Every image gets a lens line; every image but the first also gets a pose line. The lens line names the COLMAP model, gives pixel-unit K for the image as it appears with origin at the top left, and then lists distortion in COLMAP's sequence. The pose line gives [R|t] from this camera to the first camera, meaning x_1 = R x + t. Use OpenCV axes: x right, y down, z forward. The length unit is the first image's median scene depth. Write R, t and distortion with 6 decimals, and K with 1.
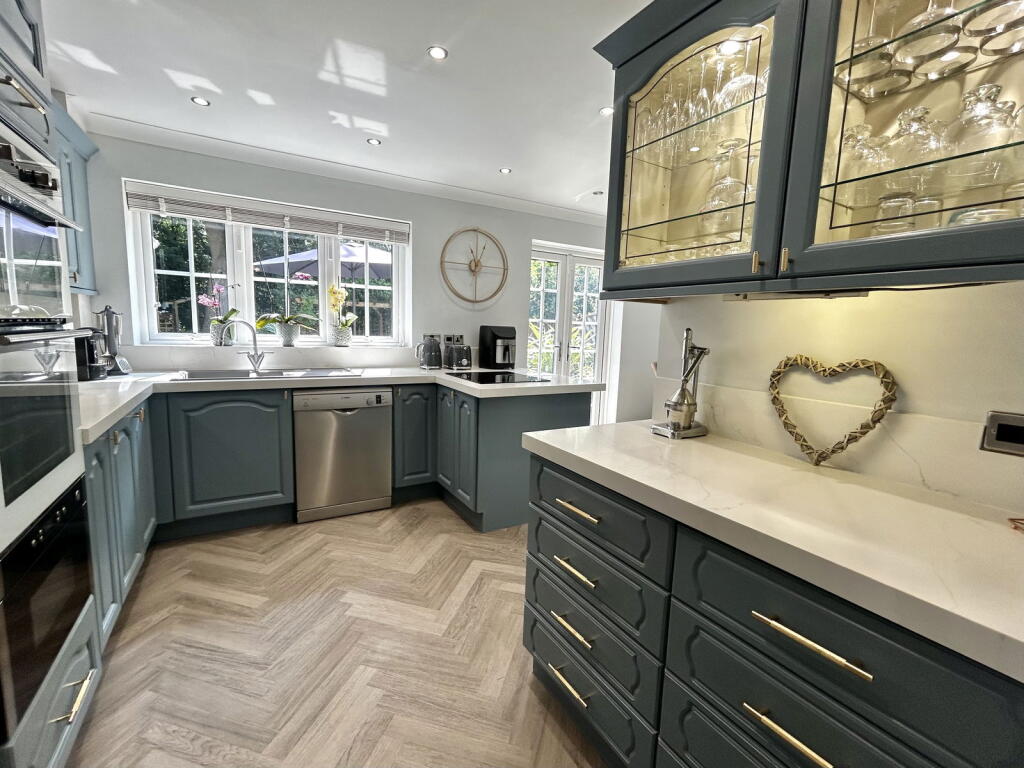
lens RADIAL K [[449.9, 0, 512.0], [0, 449.9, 384.0], [0, 0, 1]] dist [0.000481, -0.000179]
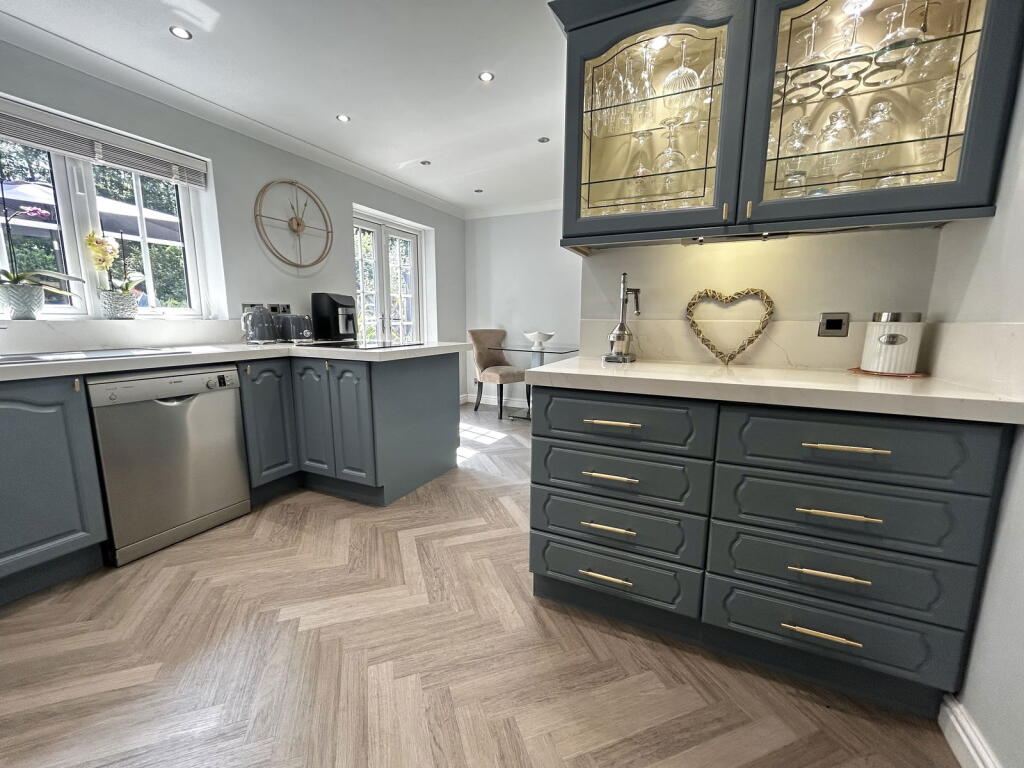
lens RADIAL K [[419.7, 0, 512.0], [0, 419.7, 384.0], [0, 0, 1]] dist [-0.000516, 0.000242]
pose [[0.828898, -0.115509, 0.547344, -0.301981], [0.093716, 0.993295, 0.067696, 0.040795], [-0.551494, -0.004818, 0.834165, 0.118998]]
